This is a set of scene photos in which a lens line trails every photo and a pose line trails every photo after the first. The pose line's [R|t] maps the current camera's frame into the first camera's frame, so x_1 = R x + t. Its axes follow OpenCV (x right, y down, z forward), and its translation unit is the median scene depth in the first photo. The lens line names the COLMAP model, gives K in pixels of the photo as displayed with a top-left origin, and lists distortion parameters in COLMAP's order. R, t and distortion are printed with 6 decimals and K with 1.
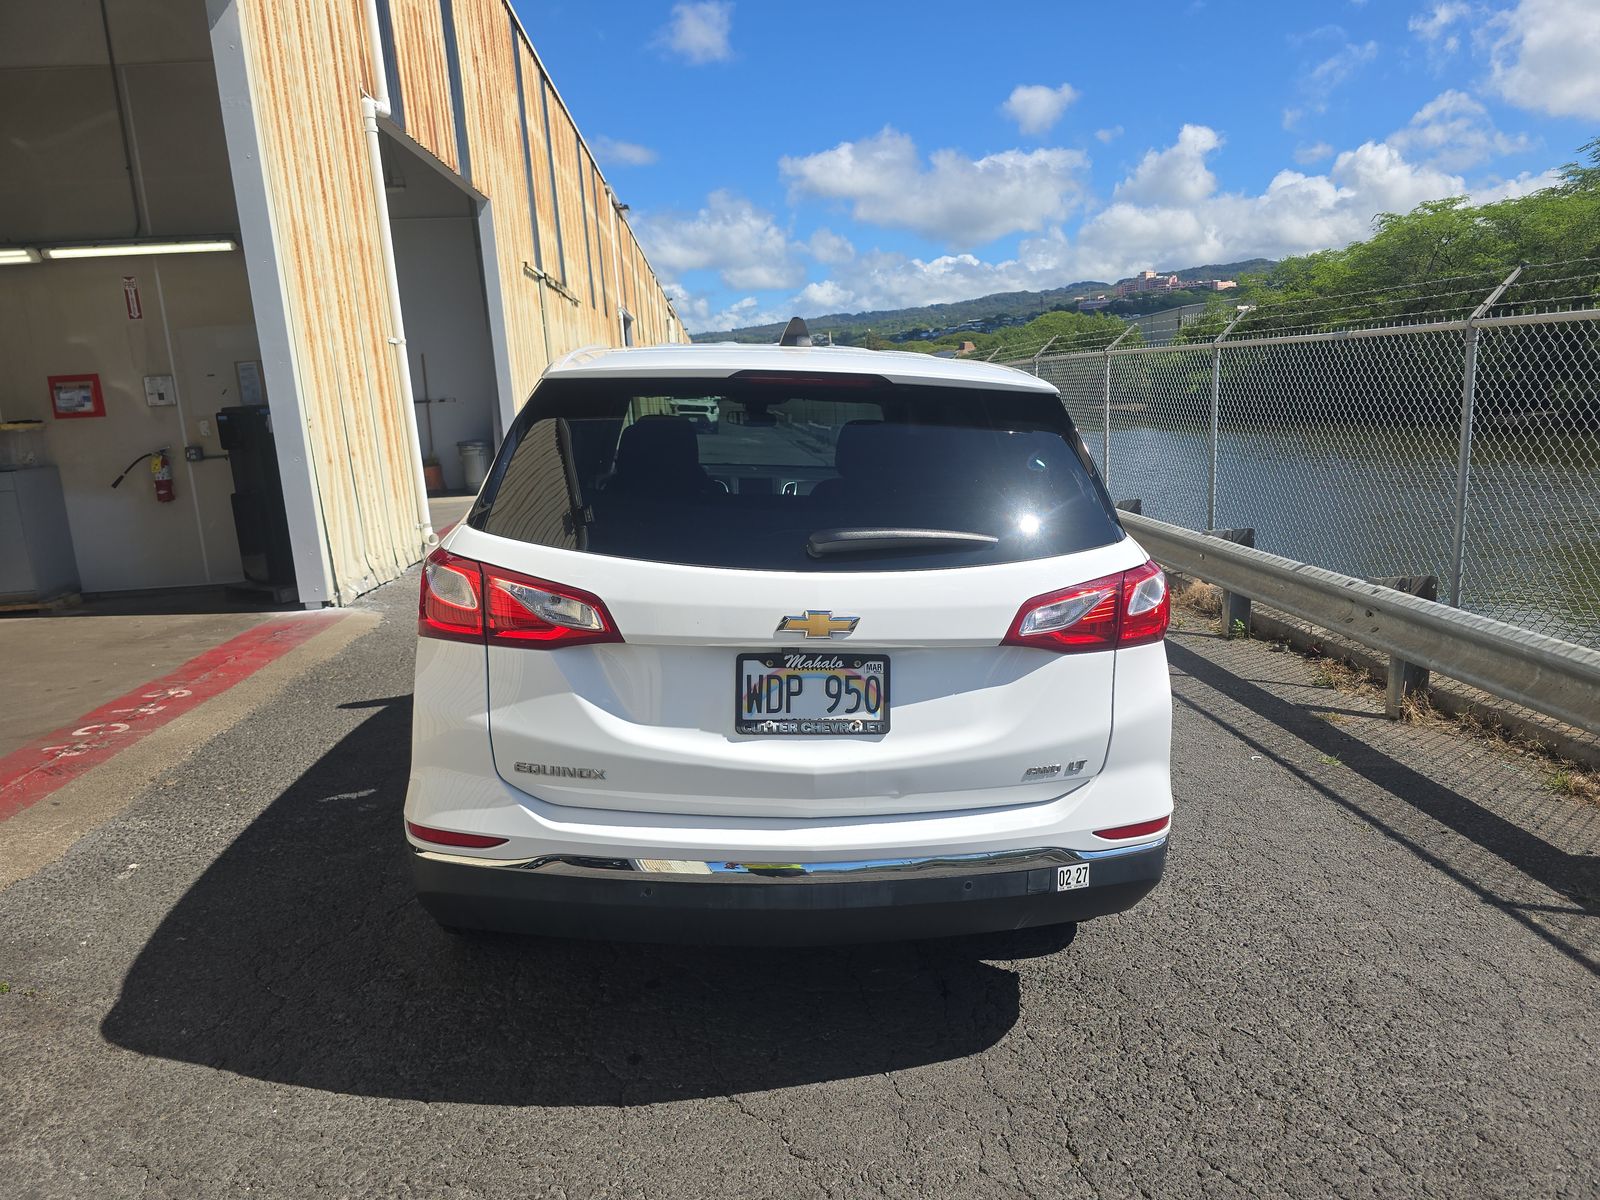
lens RADIAL K [[1070.0, 0, 817.2], [0, 1070.0, 600.0], [0, 0, 1]] dist [0.000632, 0.000834]
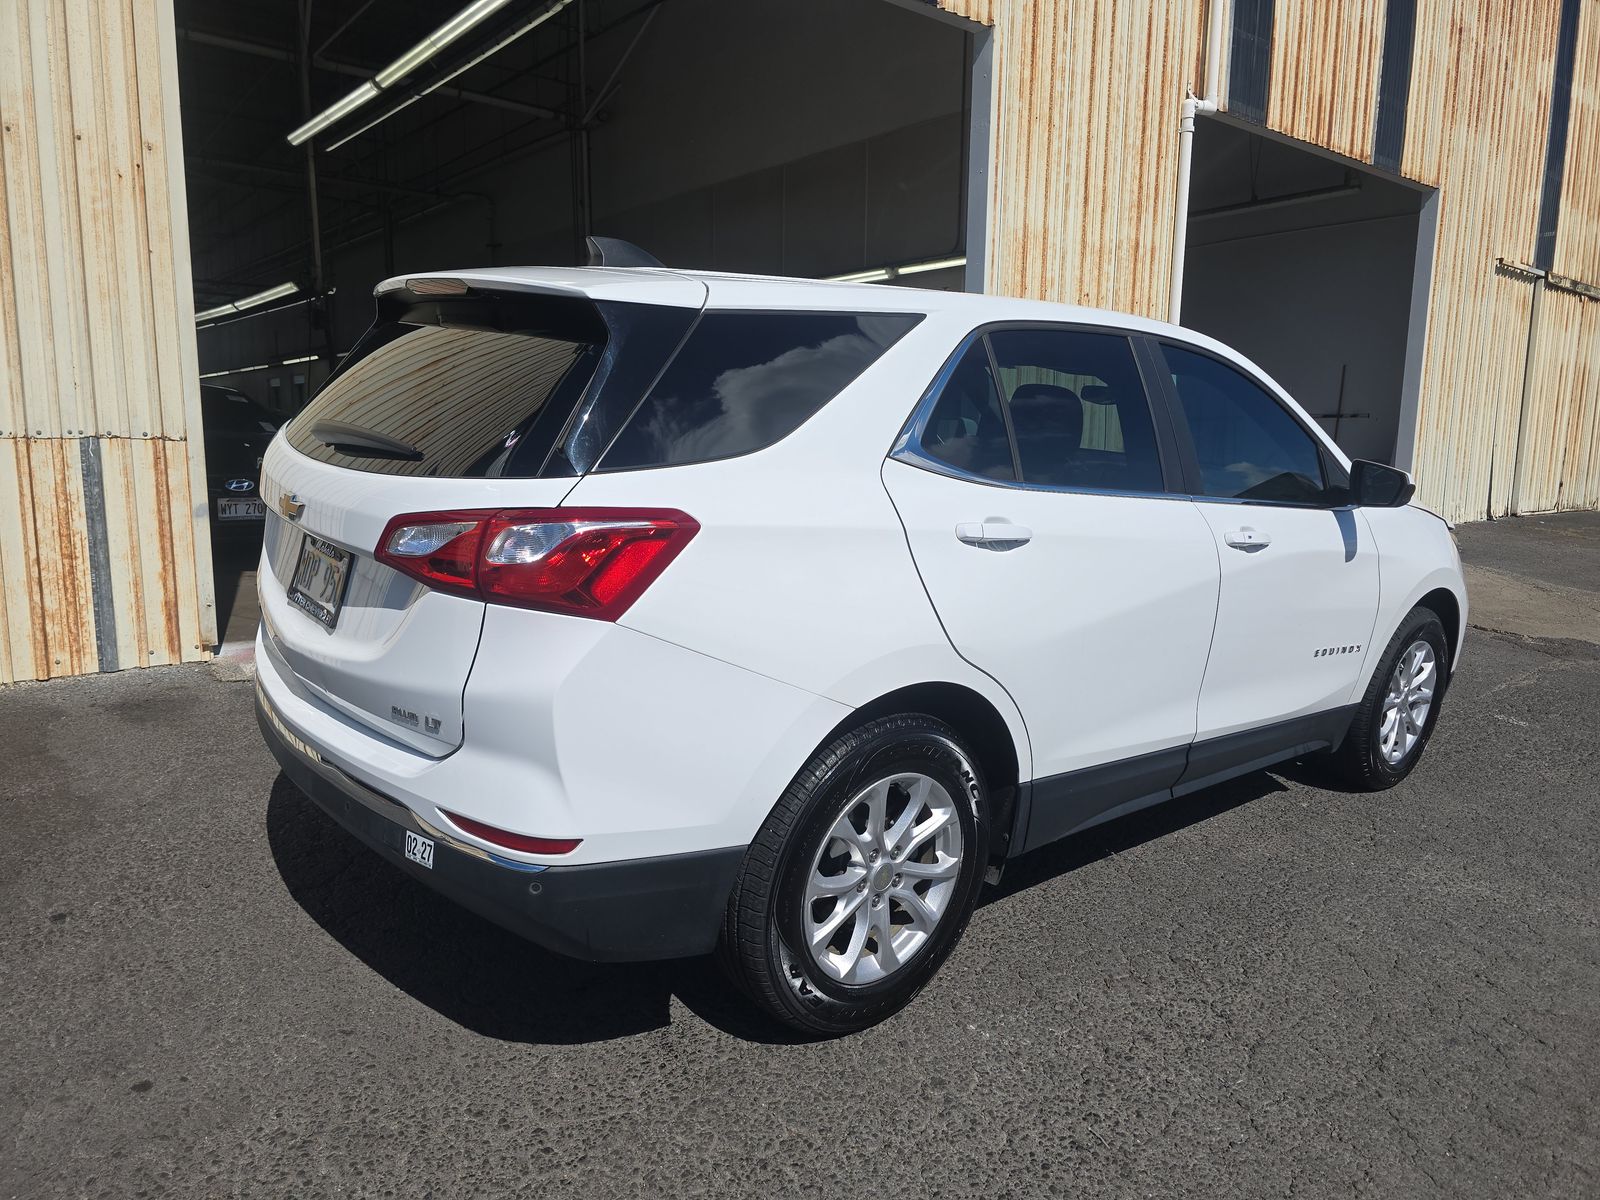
lens RADIAL K [[1070.0, 0, 808.6], [0, 1070.0, 602.4], [0, 0, 1]] dist [0.000632, 0.000834]
pose [[0.575100, 0.181700, -0.797650, 1.065490], [-0.199438, 0.976745, 0.078704, -0.064787], [0.793401, 0.113819, 0.597964, 0.708430]]
